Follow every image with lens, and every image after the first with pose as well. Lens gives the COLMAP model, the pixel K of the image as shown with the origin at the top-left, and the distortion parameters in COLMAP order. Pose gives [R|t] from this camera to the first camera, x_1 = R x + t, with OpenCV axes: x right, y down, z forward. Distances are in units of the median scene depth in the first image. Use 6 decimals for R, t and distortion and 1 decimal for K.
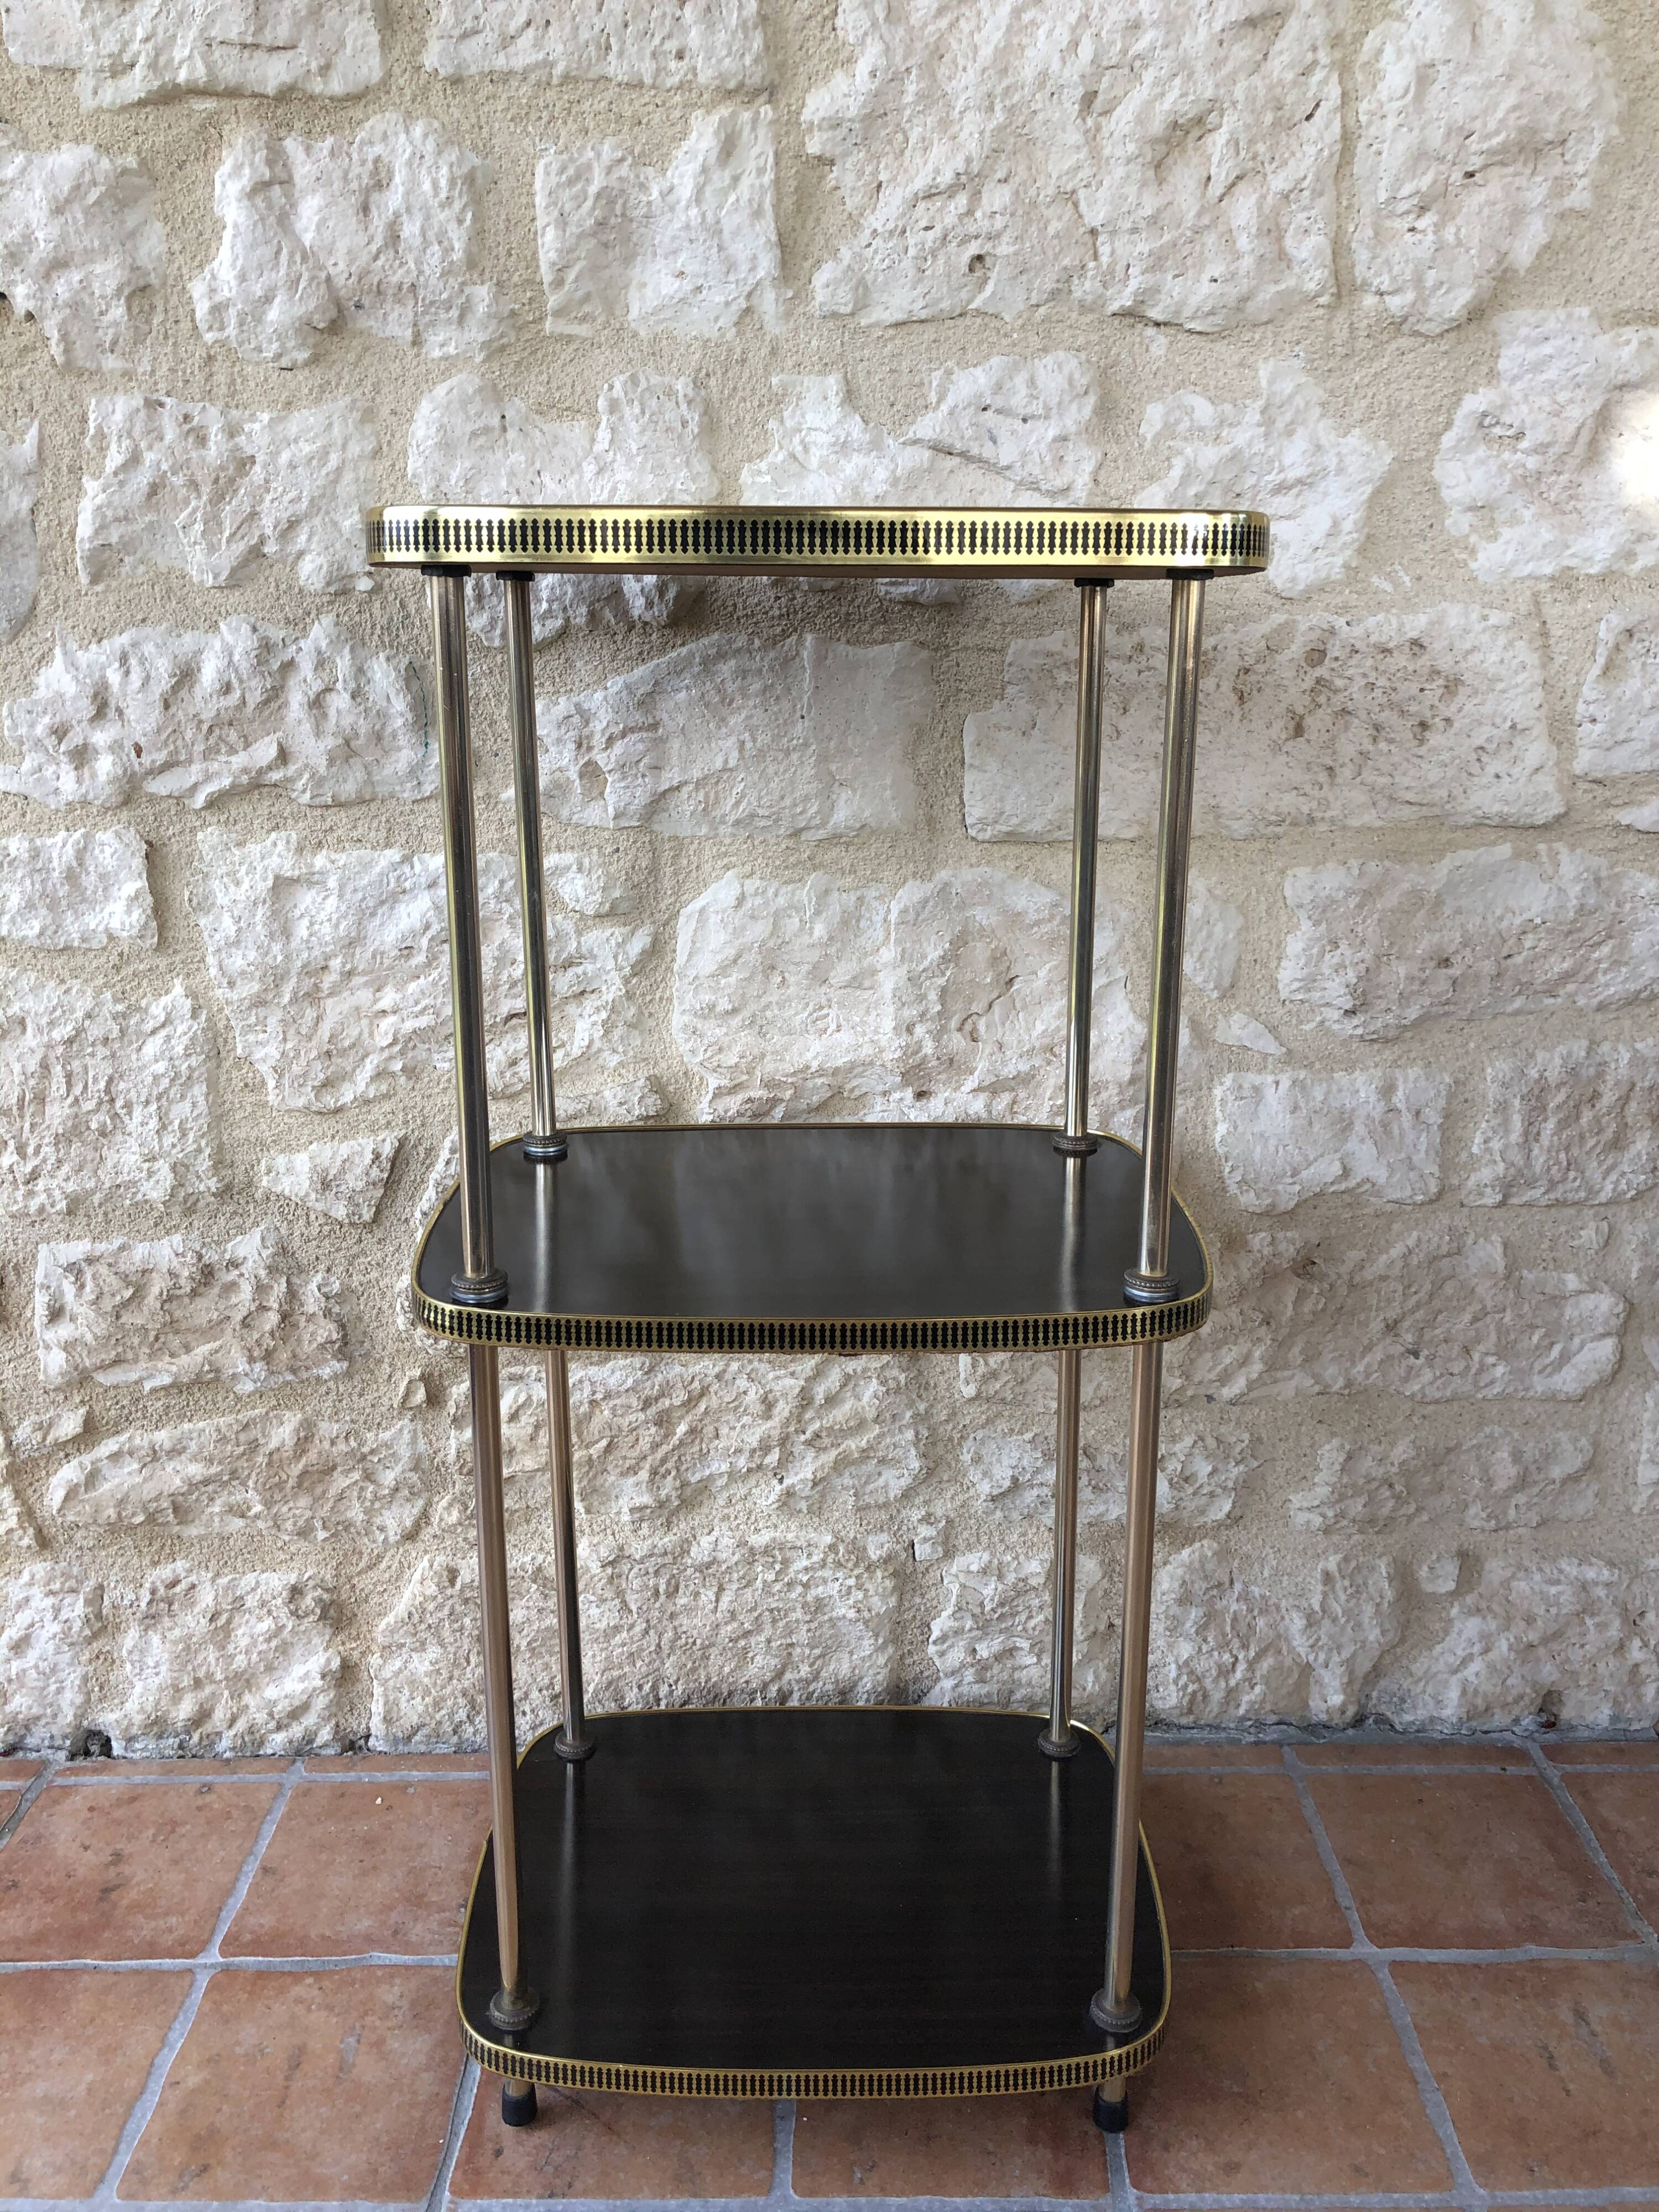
lens RADIAL K [[1841.3, 0, 821.1], [0, 1841.3, 1095.2], [0, 0, 1]] dist [0.020318, -0.011976]
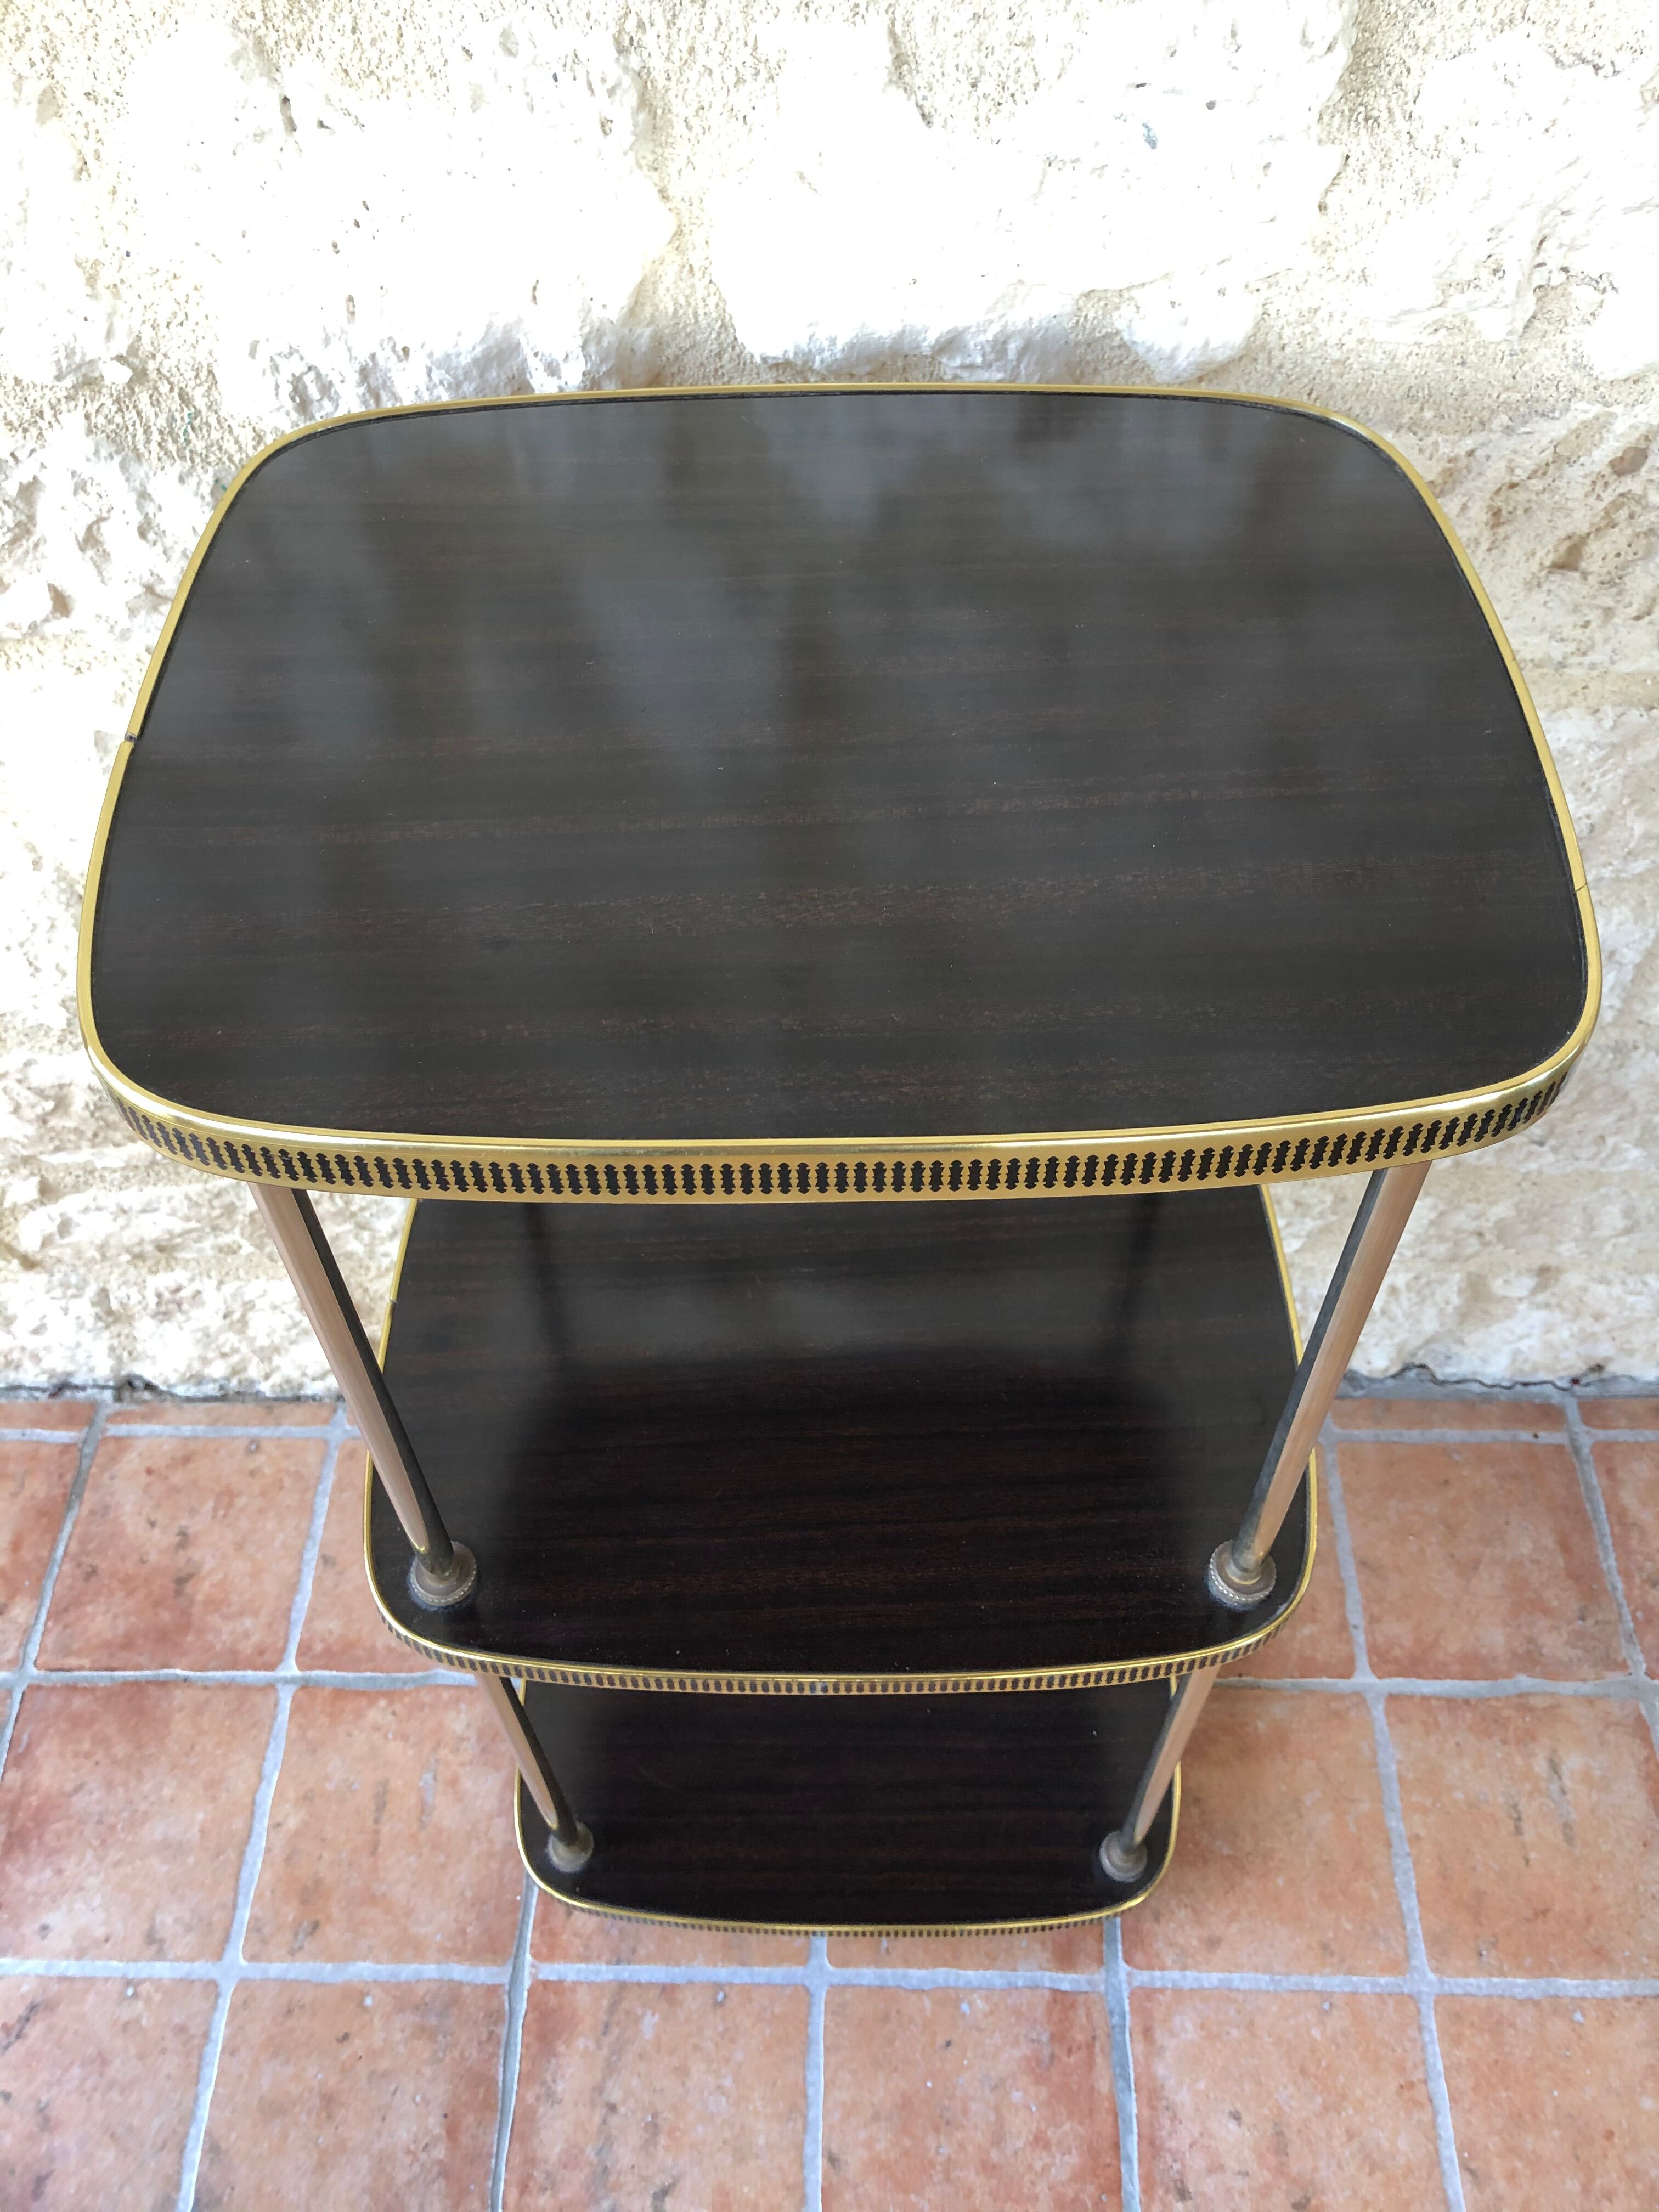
lens RADIAL K [[1841.3, 0, 827.4], [0, 1841.3, 1095.3], [0, 0, 1]] dist [0.020318, -0.011976]
pose [[0.999778, 0.002956, -0.020881, 0.005908], [0.010370, 0.793245, 0.608814, -0.441354], [0.018363, -0.608895, 0.793038, 0.345957]]
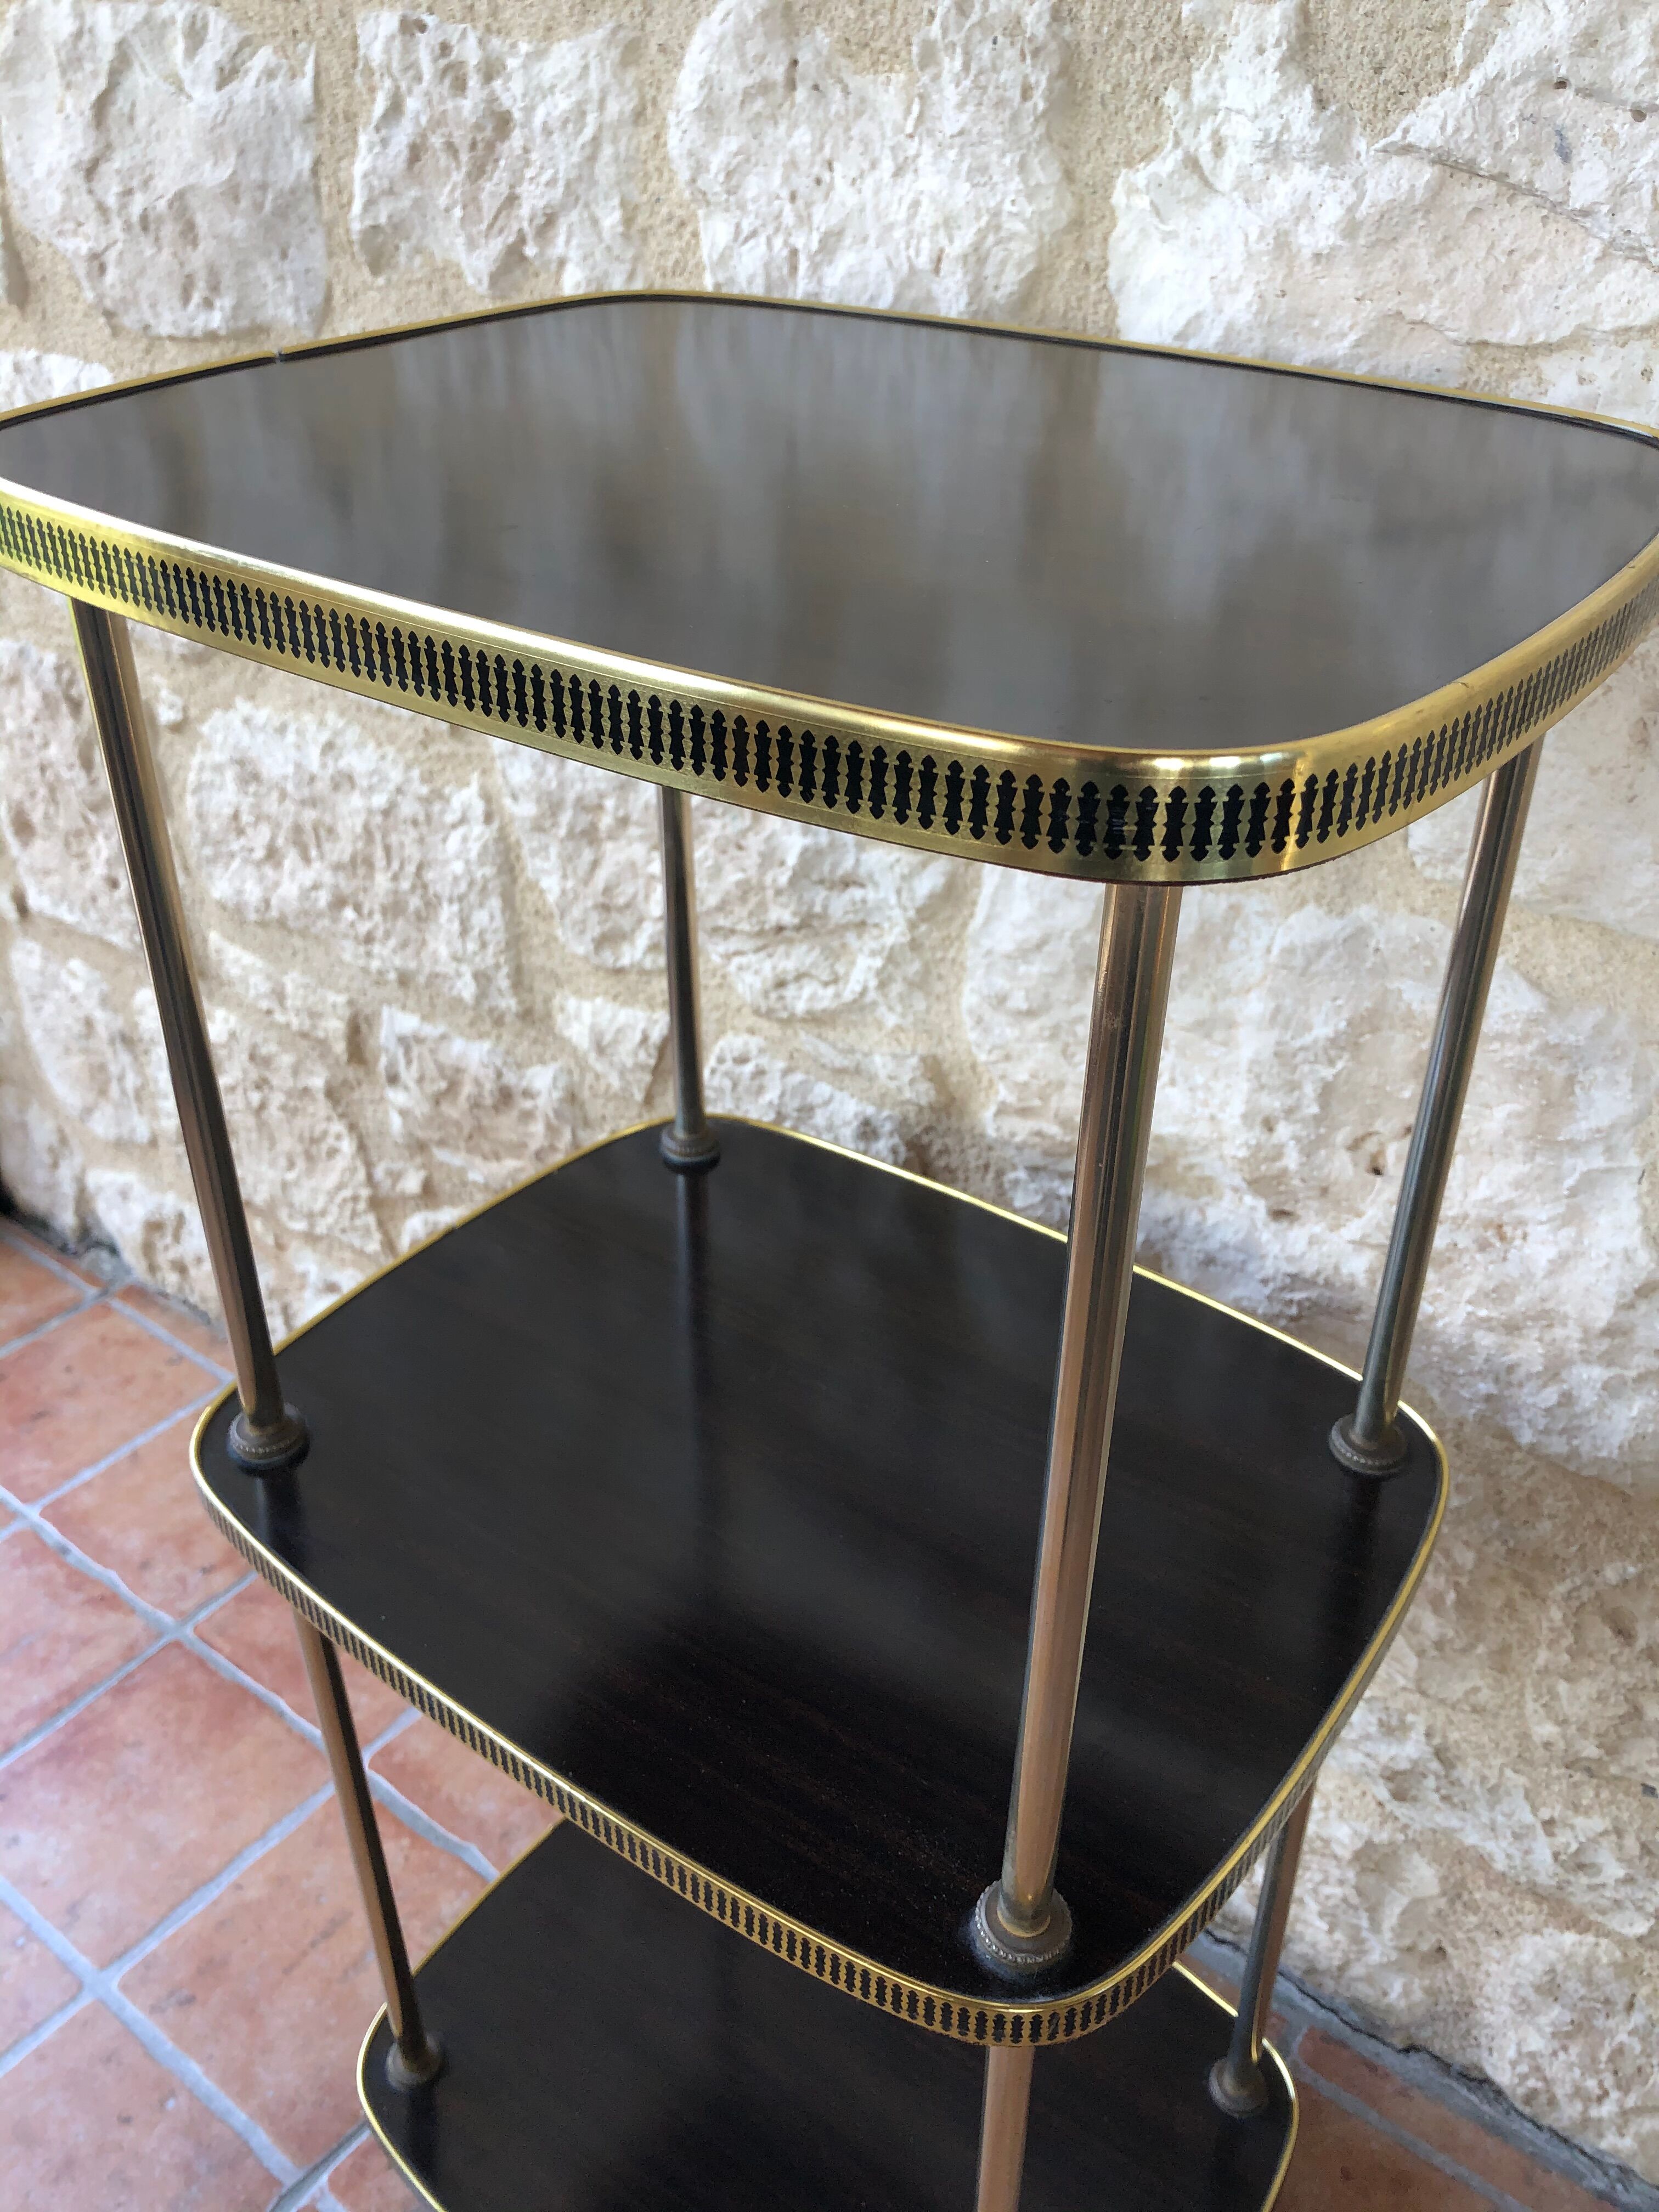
lens RADIAL K [[1841.3, 0, 817.2], [0, 1841.3, 1091.6], [0, 0, 1]] dist [0.020318, -0.011976]
pose [[0.788263, 0.328513, -0.520308, 0.259168], [-0.159434, 0.925726, 0.342945, -0.244971], [0.594325, -0.187377, 0.782092, 0.420745]]
